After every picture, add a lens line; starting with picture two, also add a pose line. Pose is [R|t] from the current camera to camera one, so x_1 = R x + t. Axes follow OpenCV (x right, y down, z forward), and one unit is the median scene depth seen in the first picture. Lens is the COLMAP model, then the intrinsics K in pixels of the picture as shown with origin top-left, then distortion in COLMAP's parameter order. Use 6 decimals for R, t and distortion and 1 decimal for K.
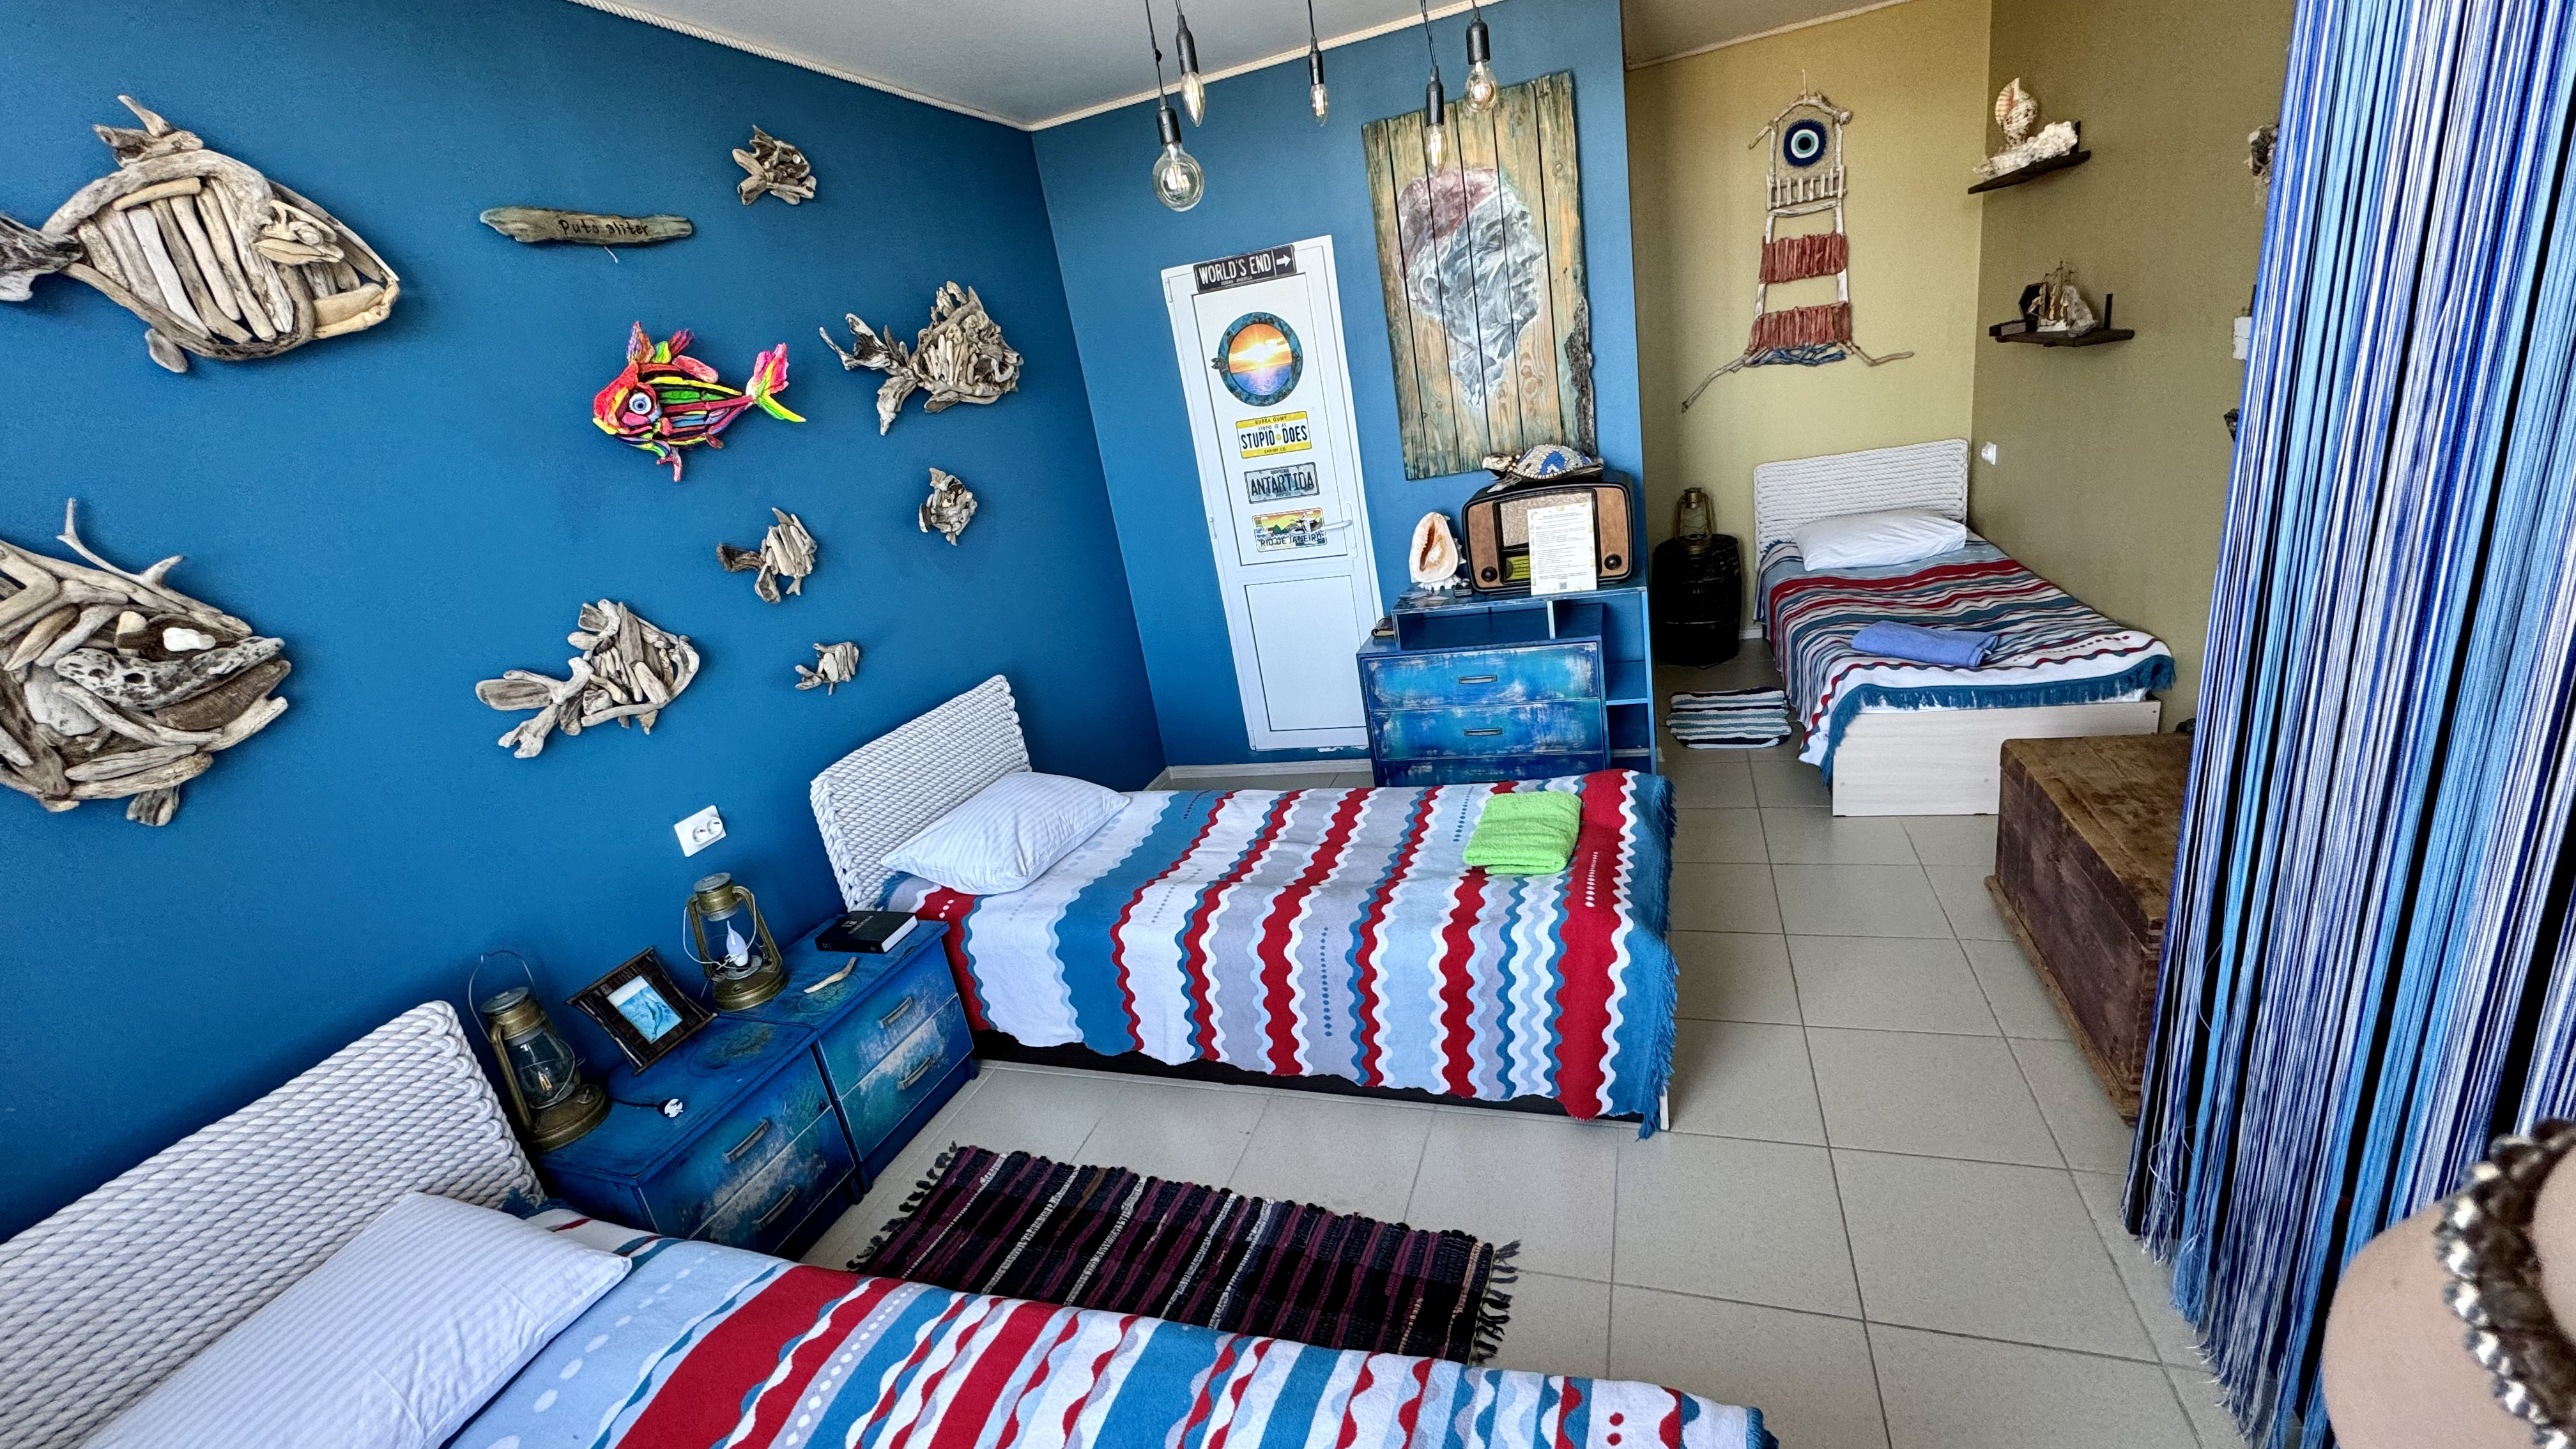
lens RADIAL K [[1024.5, 0, 1288.0], [0, 1024.5, 724.5], [0, 0, 1]] dist [-0.003674, 0.001137]
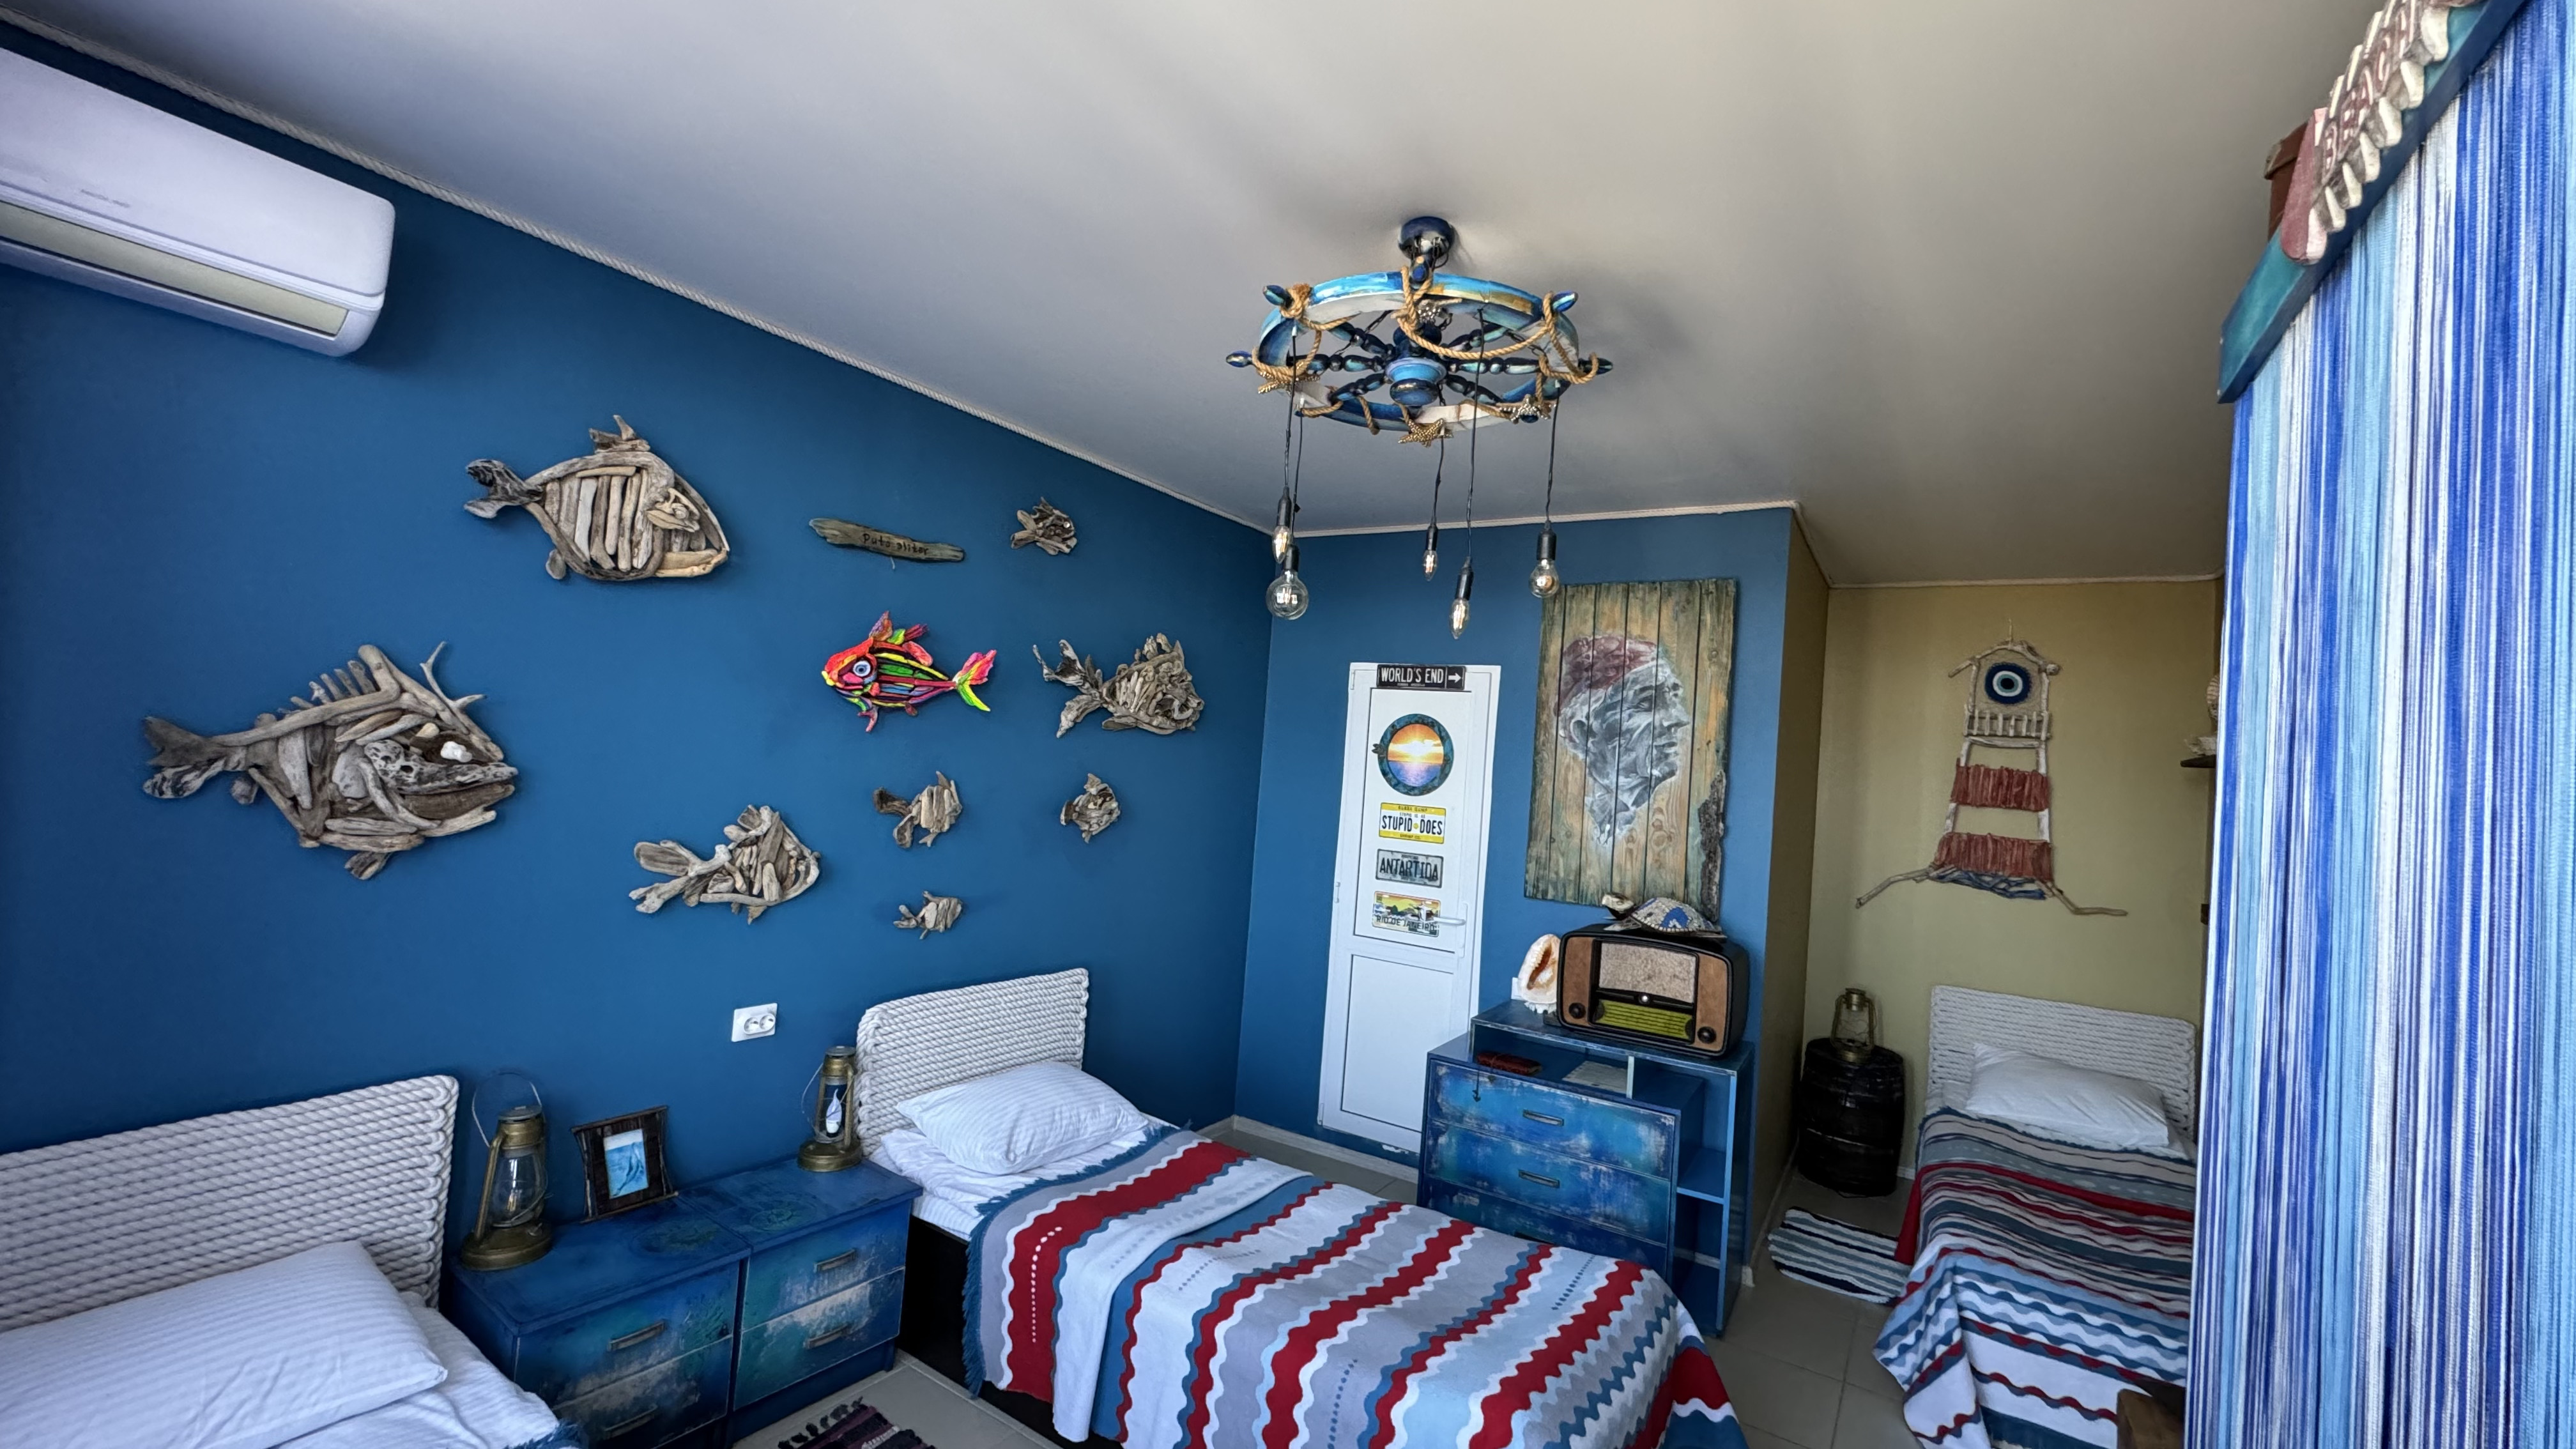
lens RADIAL K [[1025.9, 0, 1288.0], [0, 1025.9, 724.5], [0, 0, 1]] dist [-0.004707, 0.000694]
pose [[0.942297, 0.222846, -0.249831, 0.136315], [-0.295776, 0.903743, -0.309460, -0.011844], [0.156821, 0.365497, 0.917507, -0.034604]]
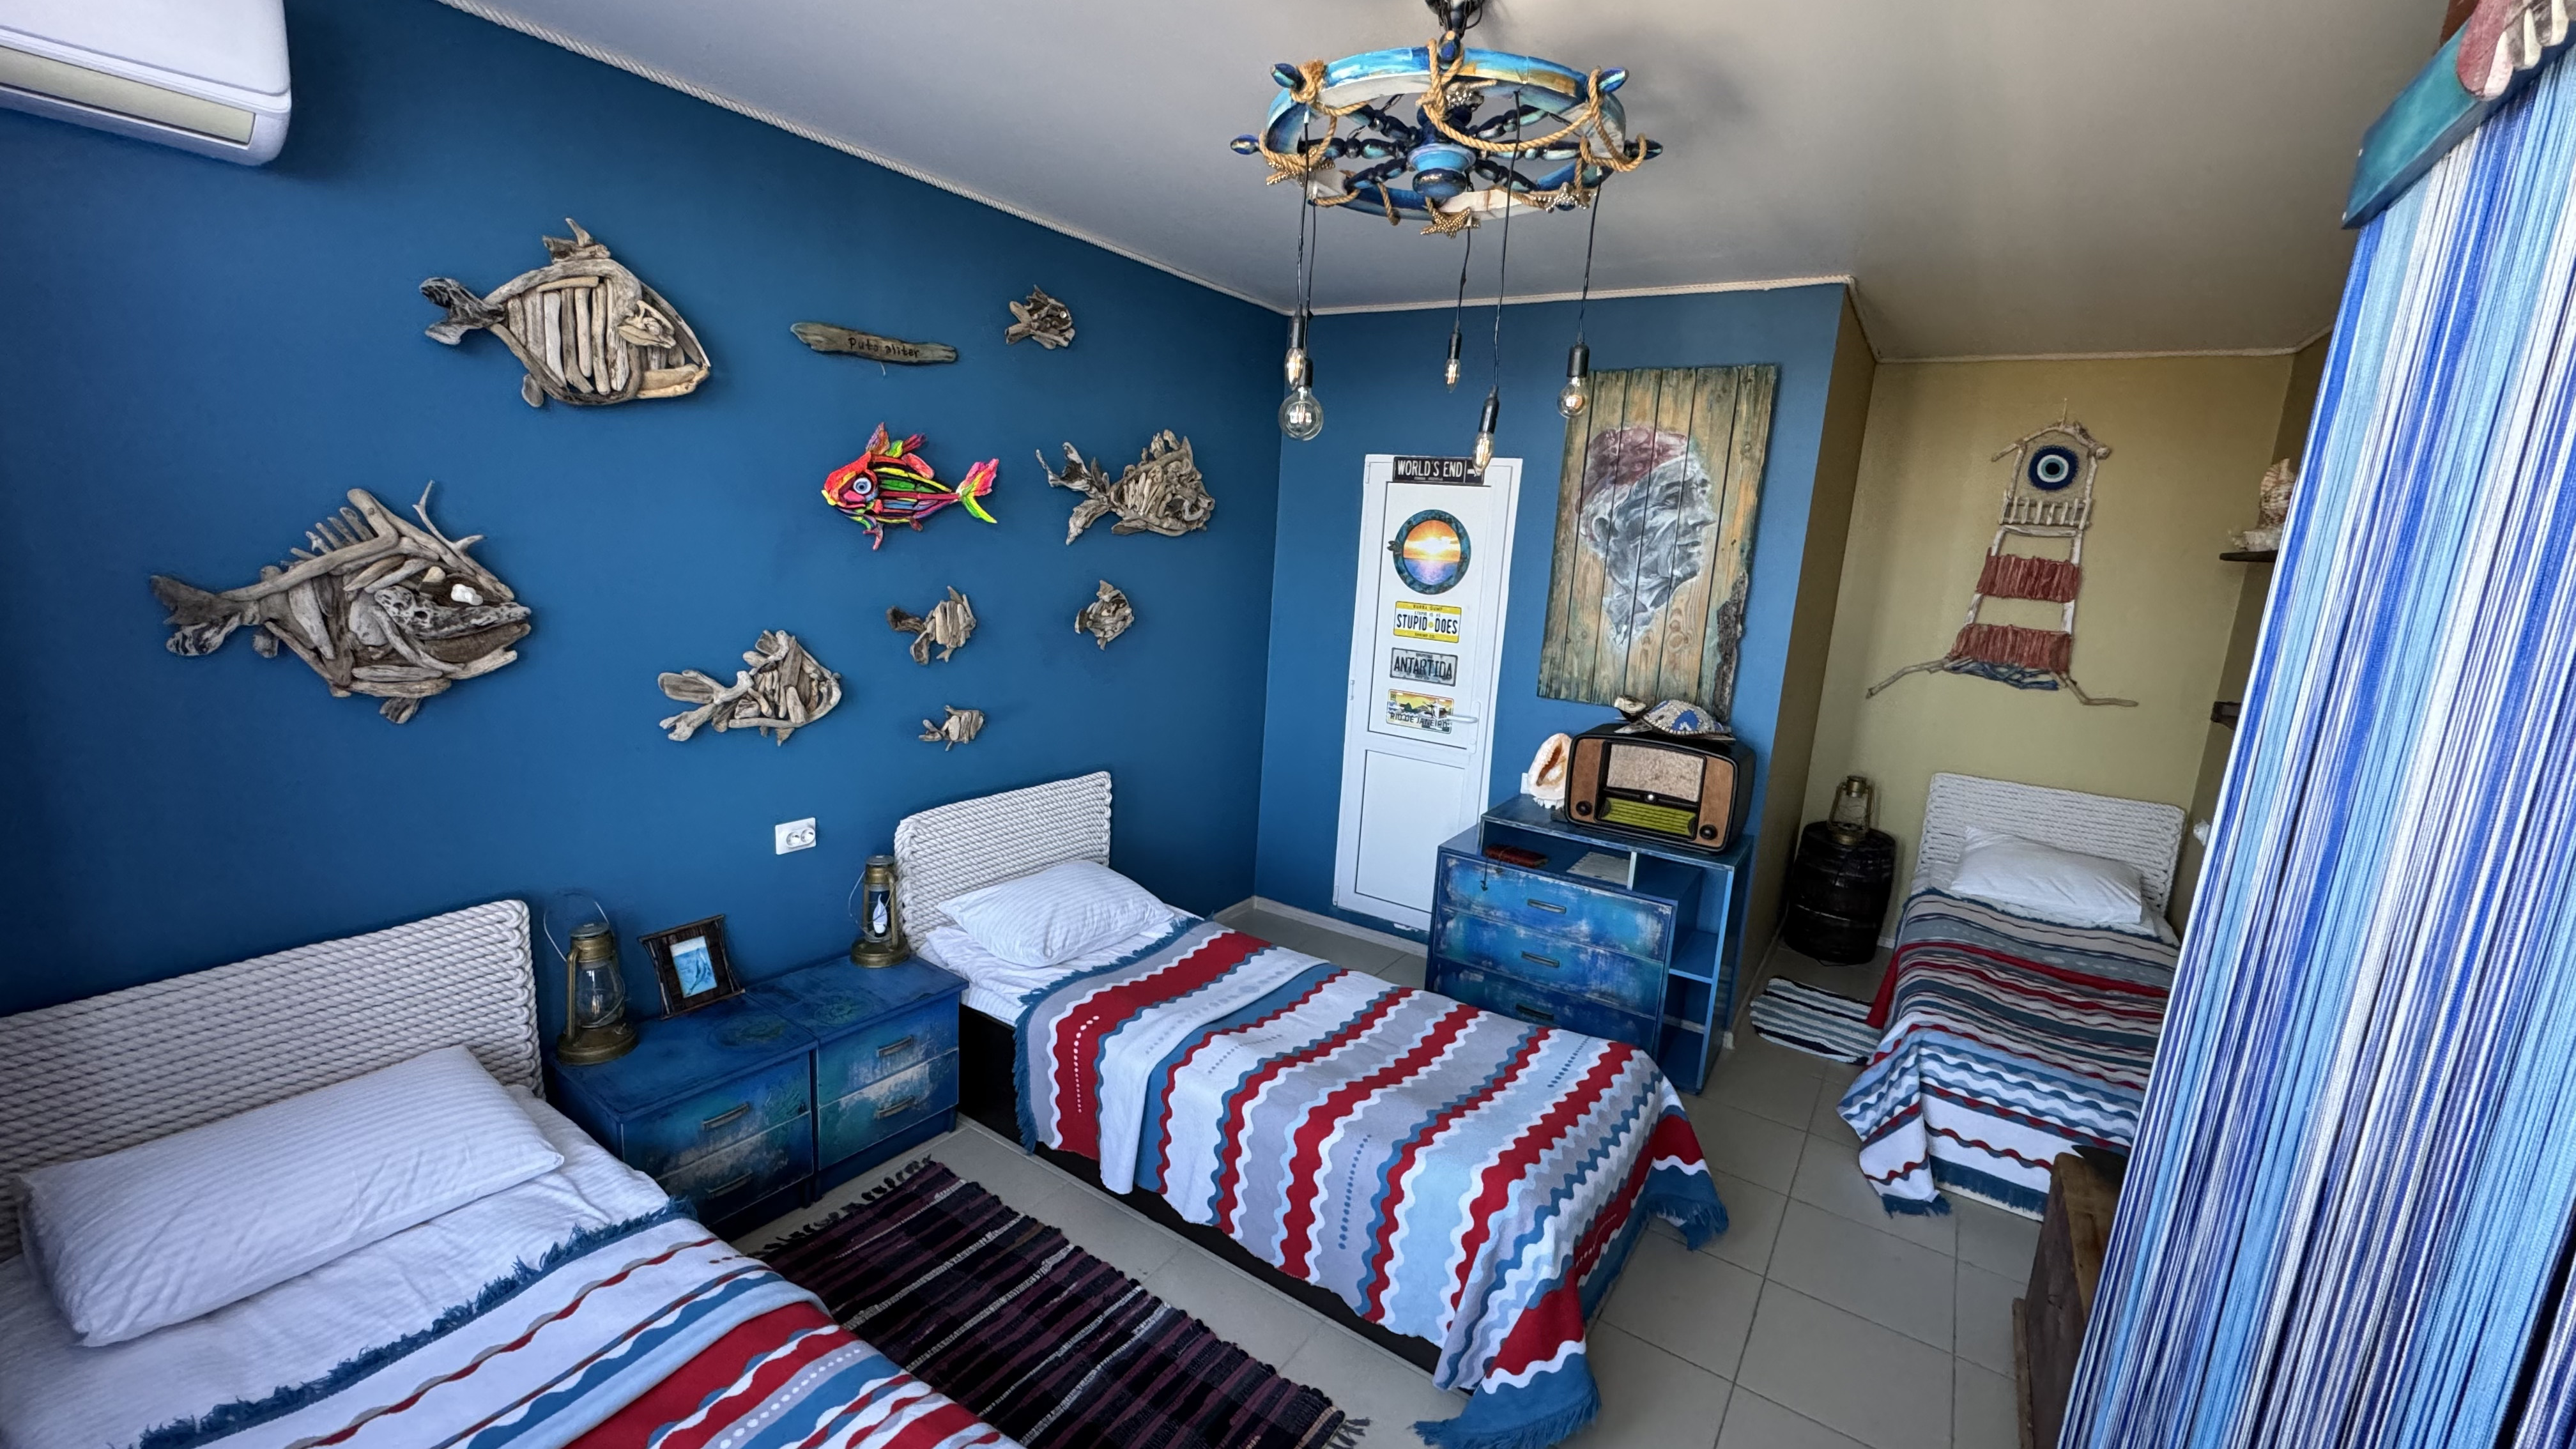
lens RADIAL K [[1025.9, 0, 1288.0], [0, 1025.9, 724.5], [0, 0, 1]] dist [-0.004707, 0.000694]
pose [[0.942140, 0.264210, -0.206315, 0.123009], [-0.288046, 0.952884, -0.095088, -0.052054], [0.171471, 0.149014, 0.973854, -0.042698]]
